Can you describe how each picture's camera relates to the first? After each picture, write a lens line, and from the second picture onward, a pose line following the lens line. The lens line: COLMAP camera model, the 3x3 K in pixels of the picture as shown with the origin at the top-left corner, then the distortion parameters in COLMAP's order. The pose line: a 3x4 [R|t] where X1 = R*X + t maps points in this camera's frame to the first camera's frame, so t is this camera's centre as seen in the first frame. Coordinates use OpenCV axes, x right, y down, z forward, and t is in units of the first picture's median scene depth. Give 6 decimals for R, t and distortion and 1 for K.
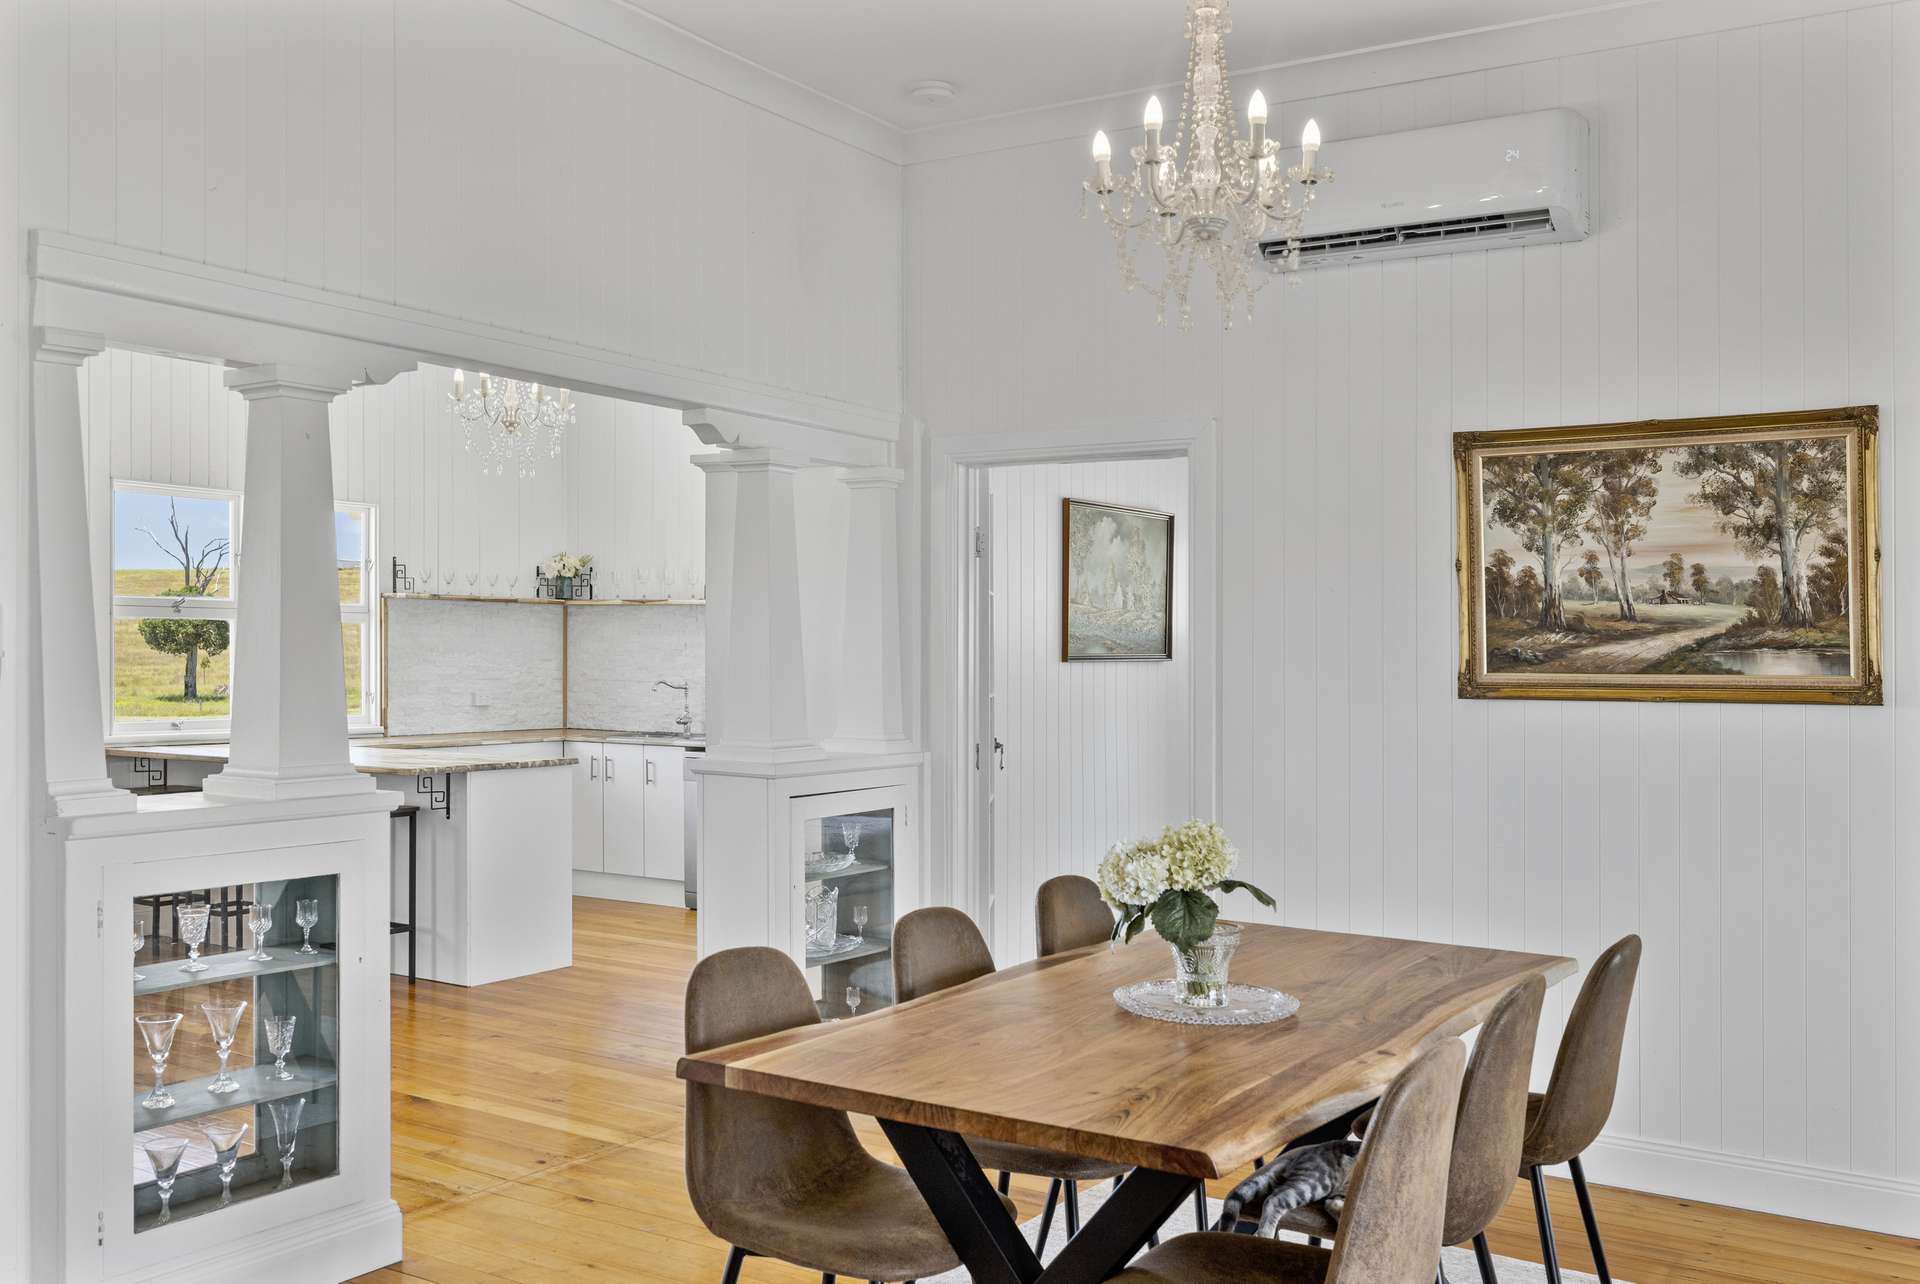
lens RADIAL K [[1732.7, 0, 960.3], [0, 1732.7, 683.0], [0, 0, 1]] dist [0.073564, -0.001902]
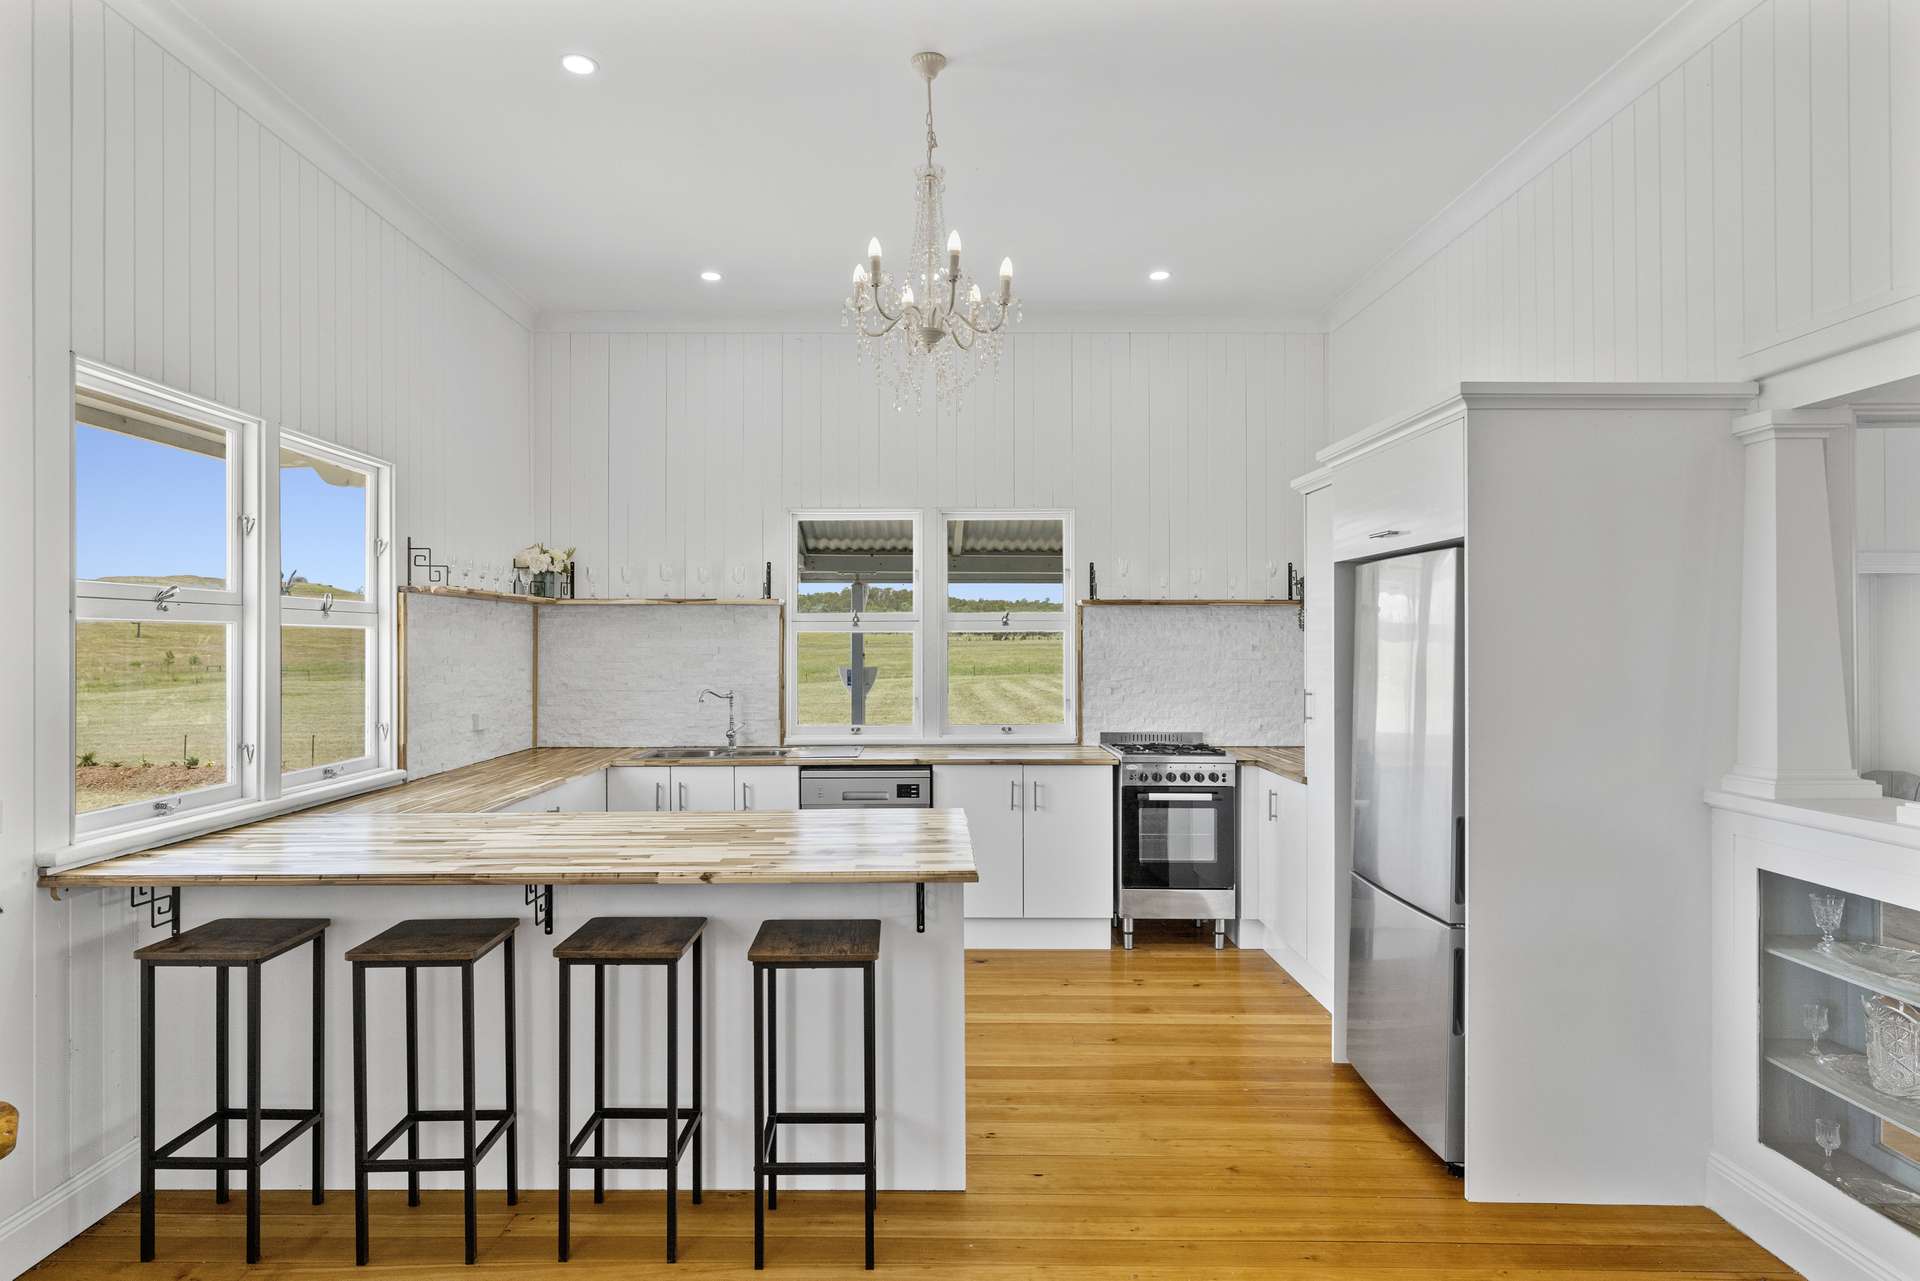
lens RADIAL K [[997.2, 0, 953.4], [0, 997.2, 662.8], [0, 0, 1]] dist [-0.003739, -0.001626]
pose [[0.831702, -0.023303, 0.554733, -0.338541], [0.022214, 0.999715, 0.008690, -0.016387], [-0.554777, 0.005095, 0.831983, 0.484454]]
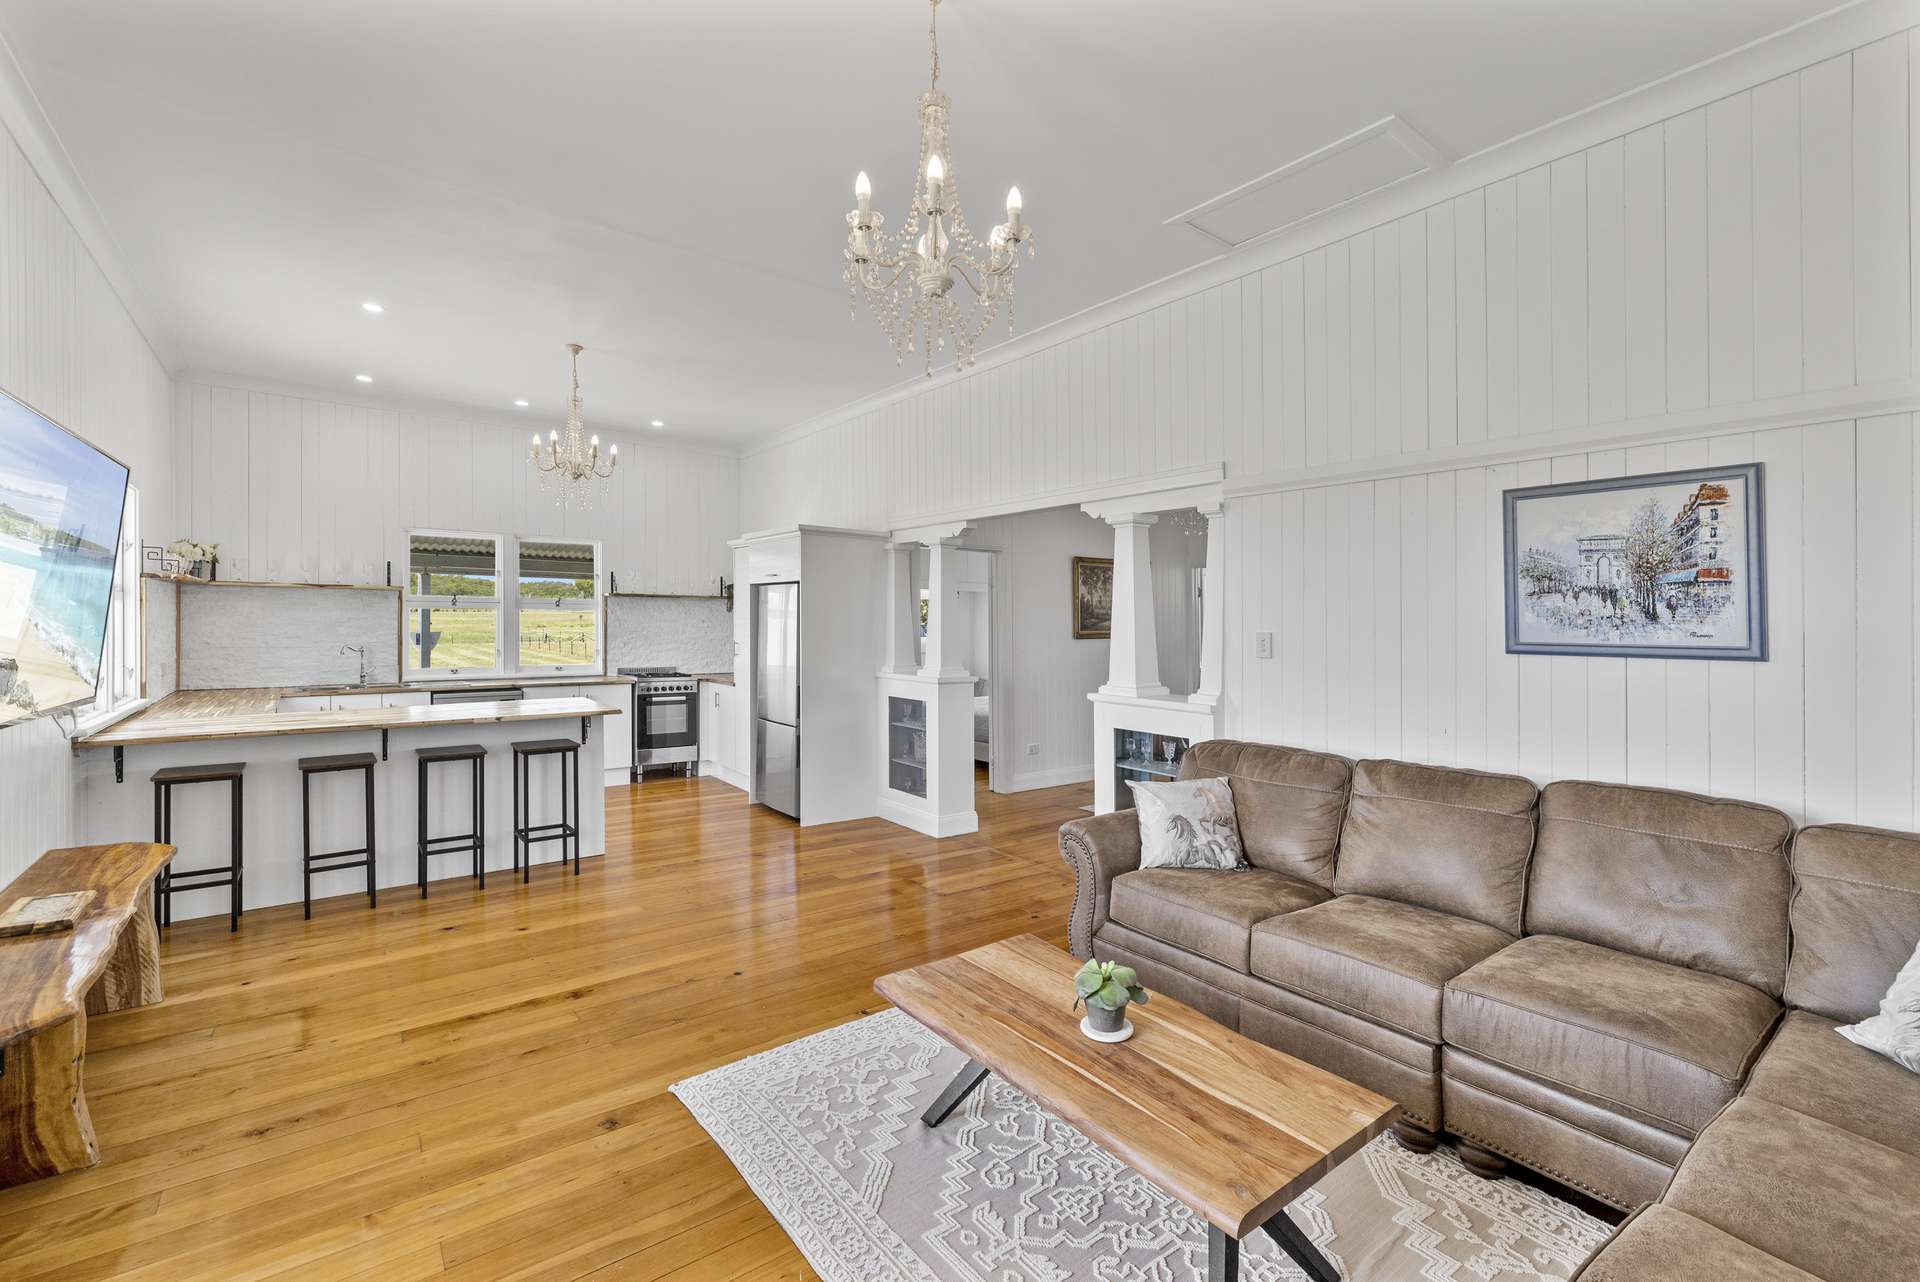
lens RADIAL K [[823.4, 0, 938.4], [0, 823.4, 635.7], [0, 0, 1]] dist [0.000257, 0.000066]
pose [[0.353438, -0.025904, 0.935099, -0.579609], [0.012833, 0.999657, 0.022842, -0.017153], [-0.935370, 0.003927, 0.353649, 0.337672]]
